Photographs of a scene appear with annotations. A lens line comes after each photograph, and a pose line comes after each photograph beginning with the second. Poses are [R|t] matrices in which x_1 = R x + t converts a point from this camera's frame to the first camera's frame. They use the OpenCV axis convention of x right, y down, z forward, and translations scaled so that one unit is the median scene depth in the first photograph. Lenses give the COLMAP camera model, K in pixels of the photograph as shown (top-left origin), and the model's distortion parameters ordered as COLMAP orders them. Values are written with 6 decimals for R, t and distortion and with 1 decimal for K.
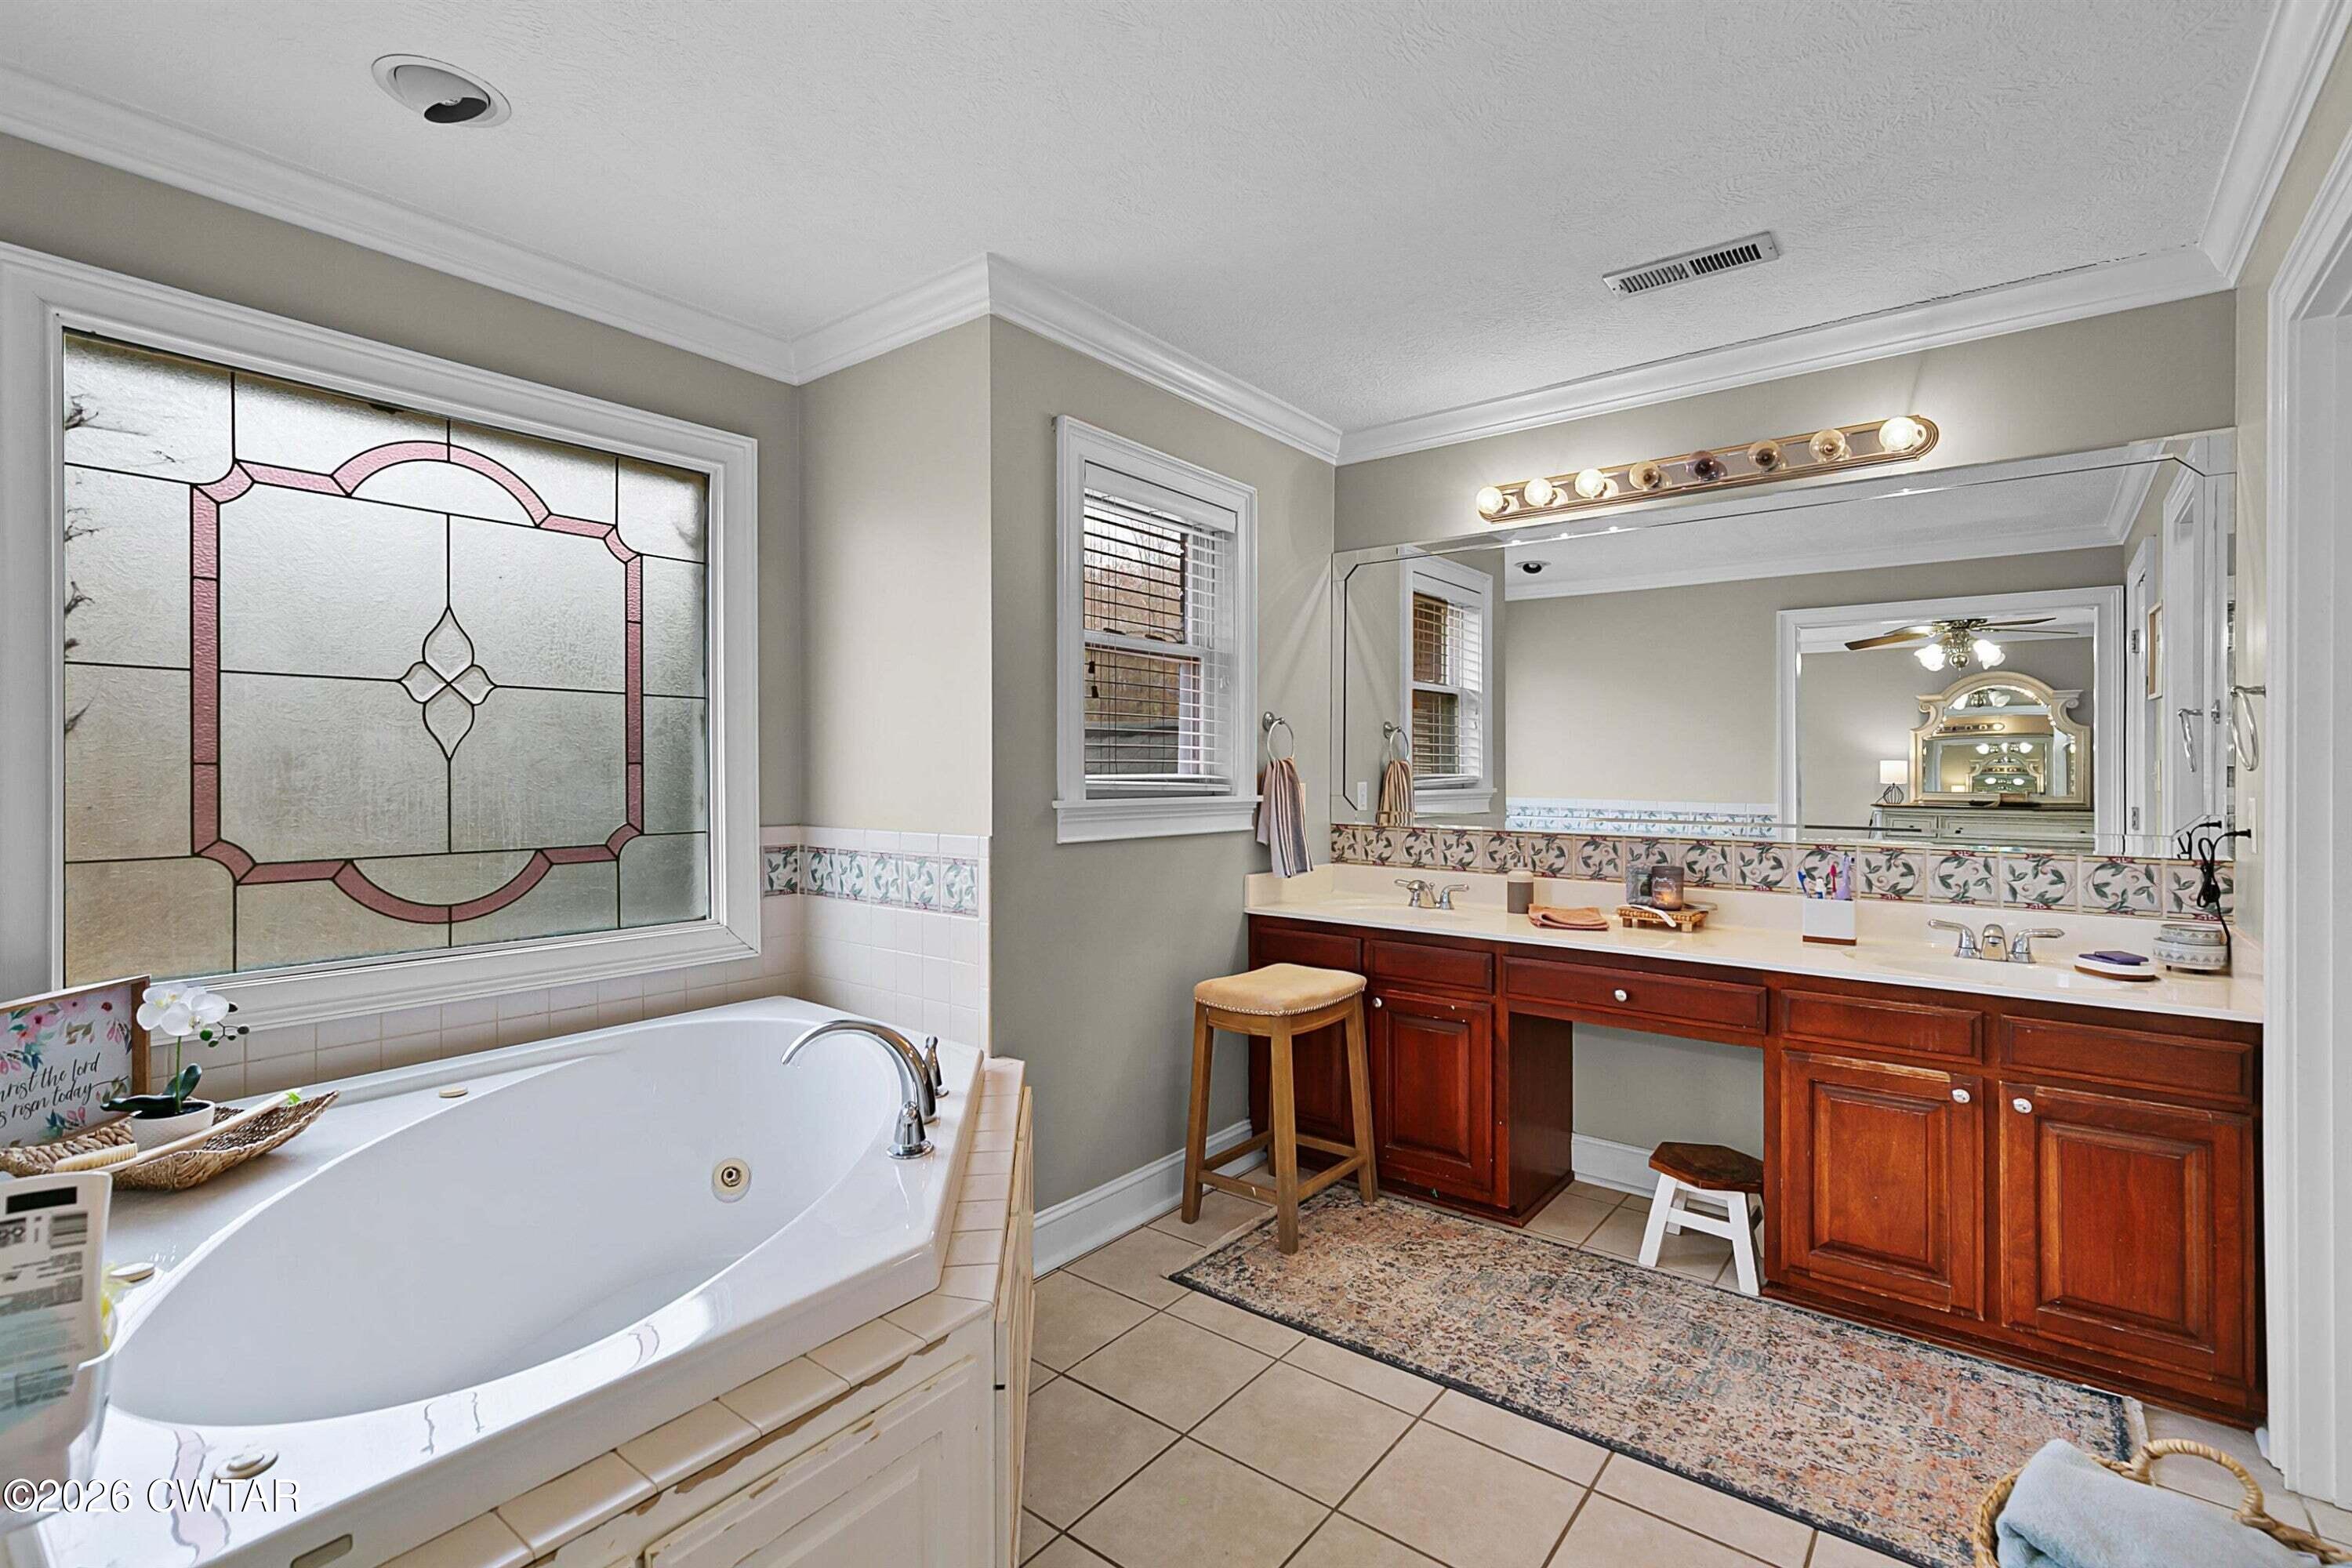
lens RADIAL K [[1069.5, 0, 1171.6], [0, 1069.5, 777.2], [0, 0, 1]] dist [0.007157, -0.000188]
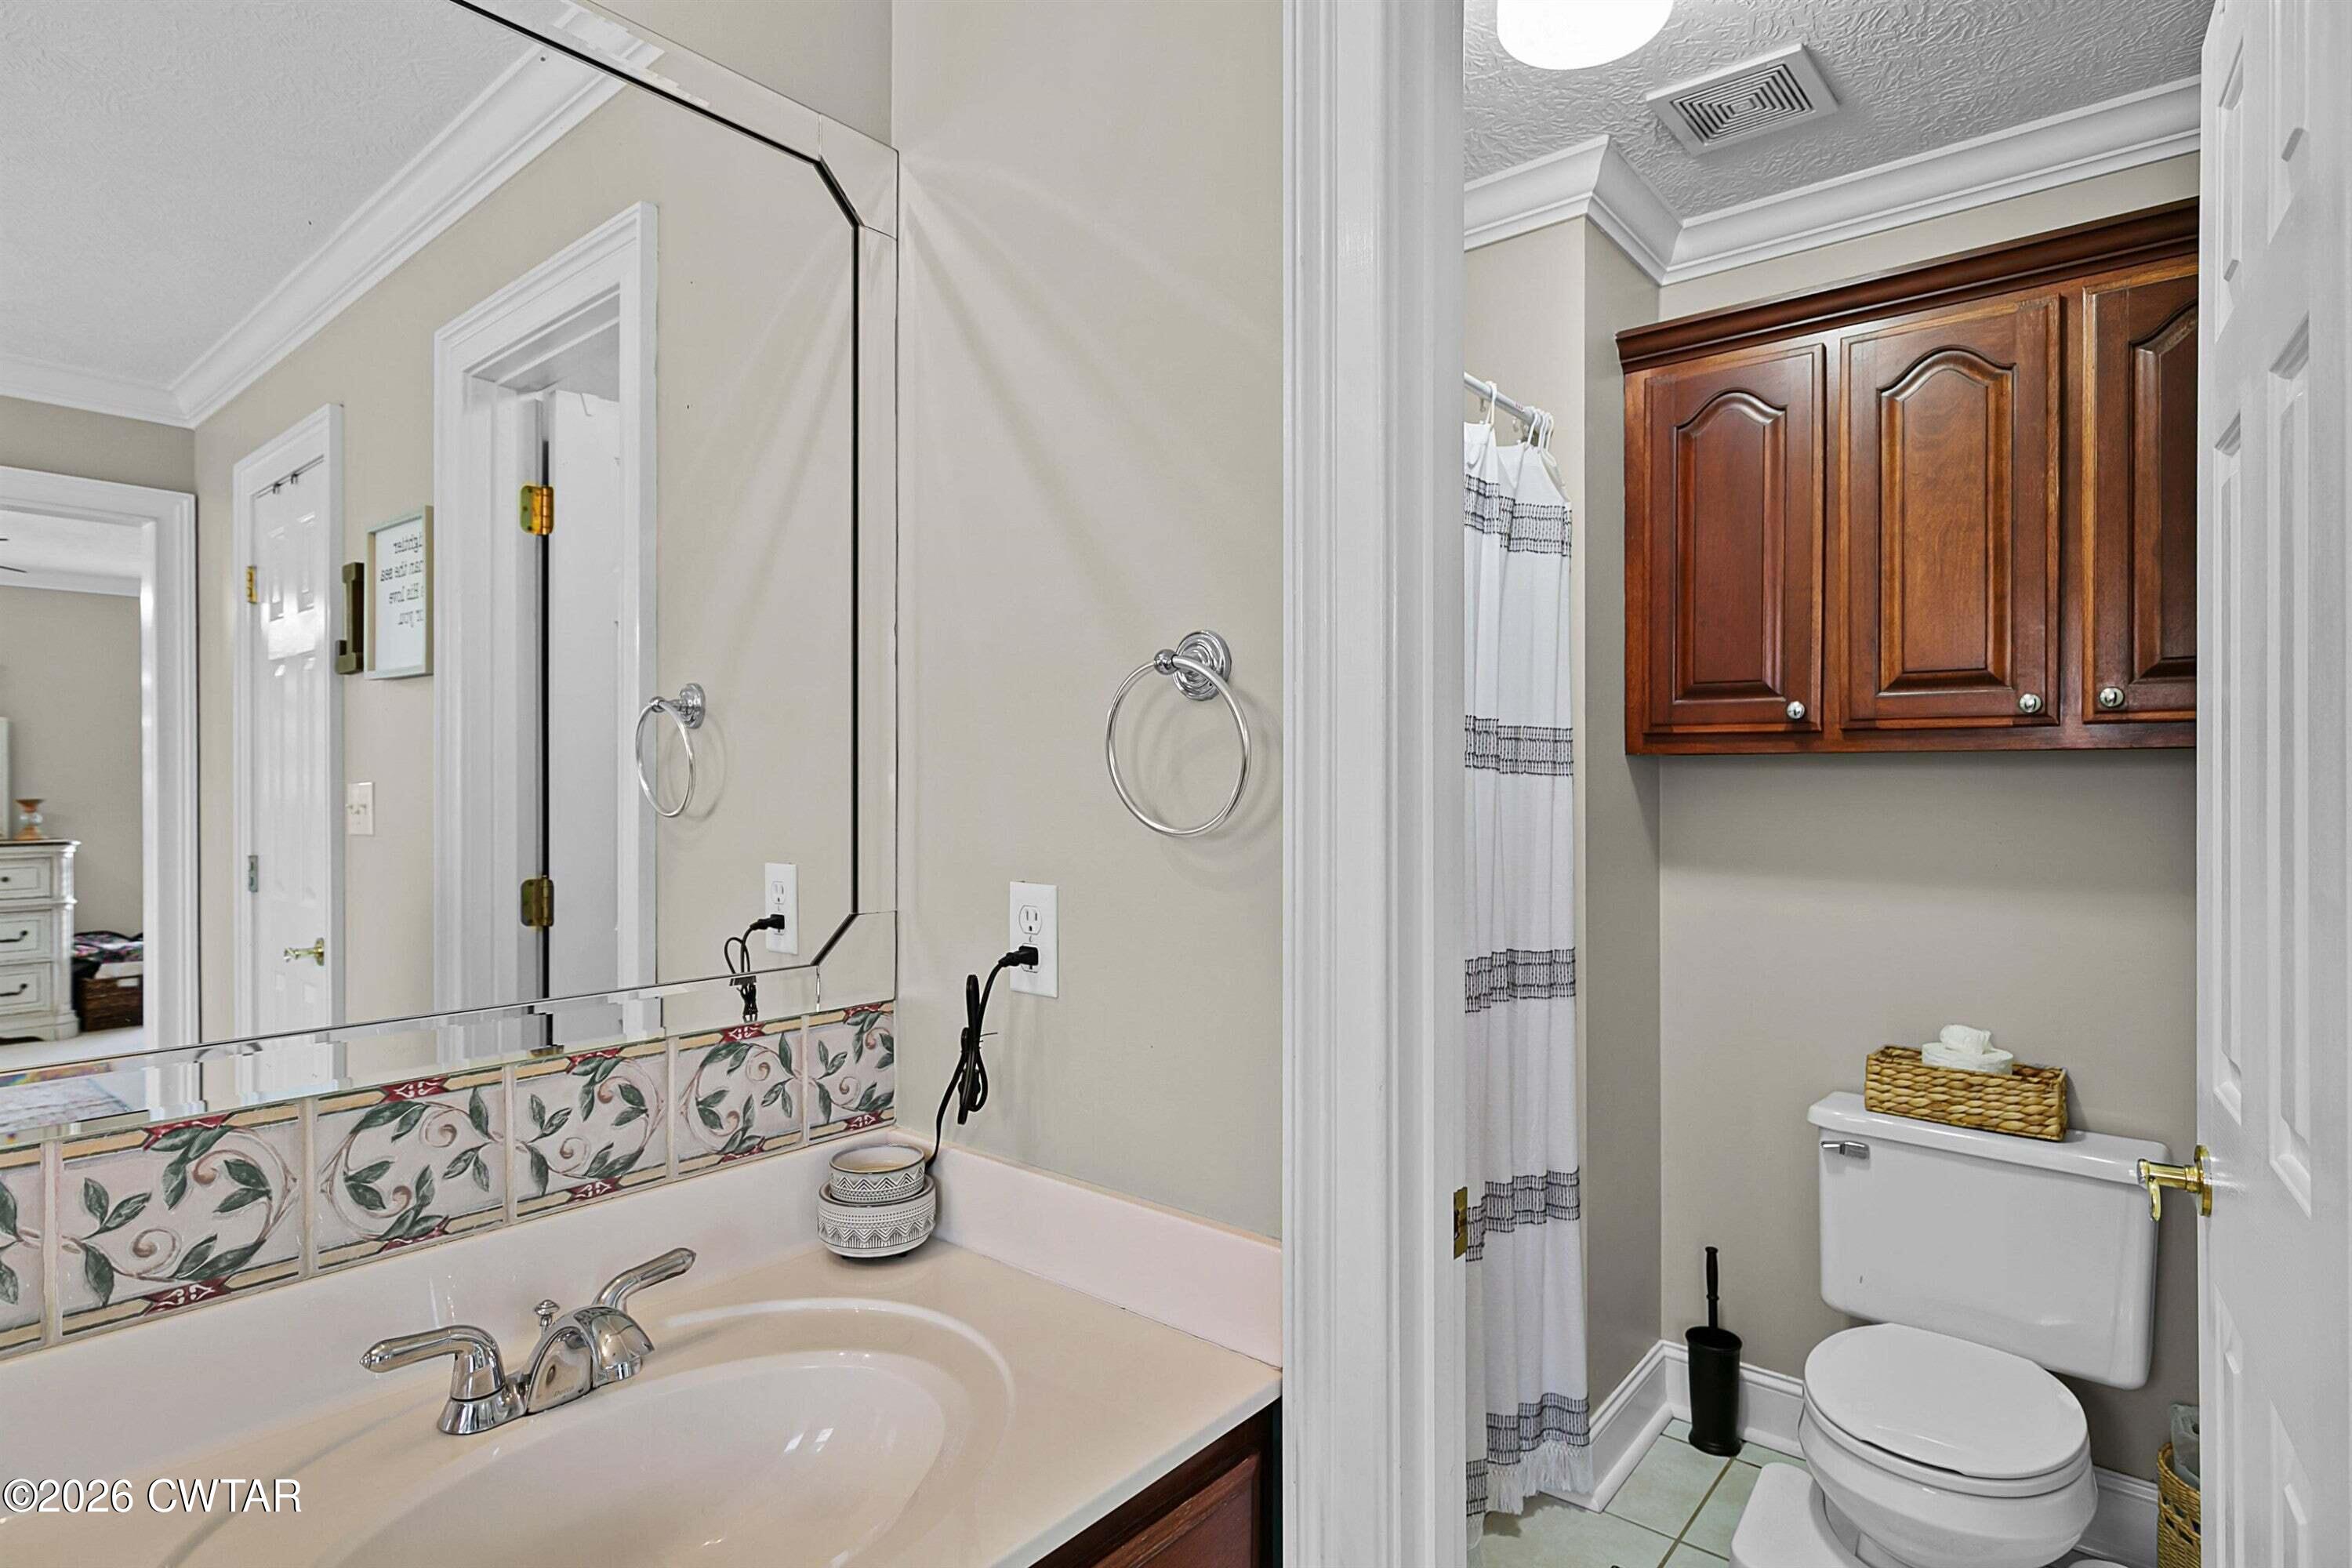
lens RADIAL K [[1195.8, 0, 1171.8], [0, 1195.8, 776.0], [0, 0, 1]] dist [-0.003669, -0.000363]
pose [[0.037213, -0.003110, 0.999303, 0.381689], [0.001162, 0.999995, 0.003069, -0.025482], [-0.999307, 0.001047, 0.037216, 0.755052]]
